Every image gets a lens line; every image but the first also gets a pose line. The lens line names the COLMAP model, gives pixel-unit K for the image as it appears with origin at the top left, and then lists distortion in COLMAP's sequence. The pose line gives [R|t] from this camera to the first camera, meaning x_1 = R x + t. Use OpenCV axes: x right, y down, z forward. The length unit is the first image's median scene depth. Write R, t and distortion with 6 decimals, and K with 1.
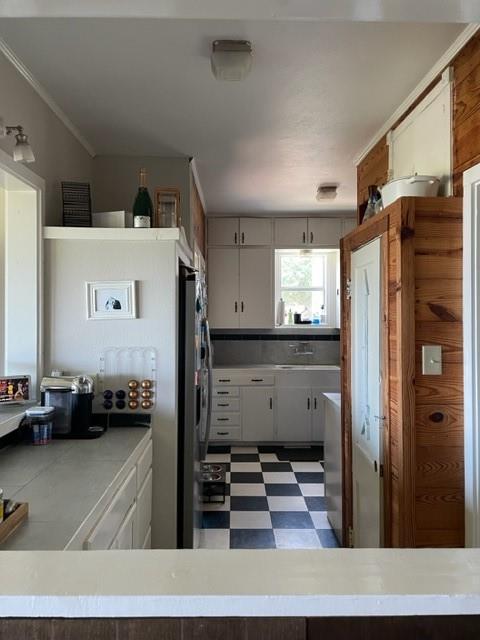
lens RADIAL K [[525.0, 0, 240.0], [0, 525.0, 320.0], [0, 0, 1]] dist [-0.000938, -0.000051]
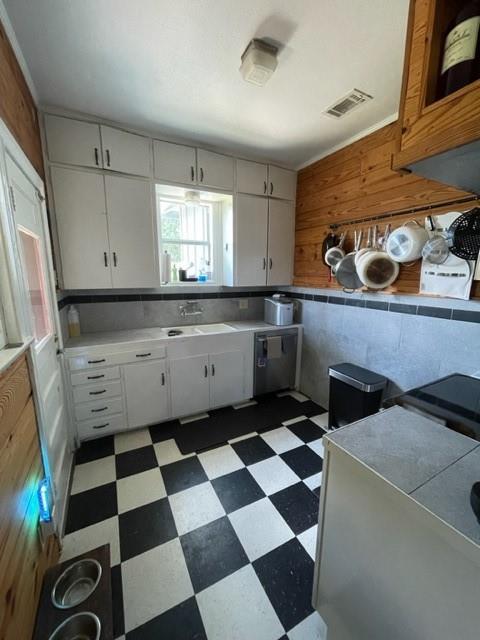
lens RADIAL K [[257.1, 0, 240.0], [0, 257.1, 320.0], [0, 0, 1]] dist [-0.002317, -0.000251]
pose [[0.893897, -0.075829, 0.441812, -0.004301], [0.000775, 0.985849, 0.167635, -0.001250], [-0.448271, -0.149506, 0.881306, 0.569171]]
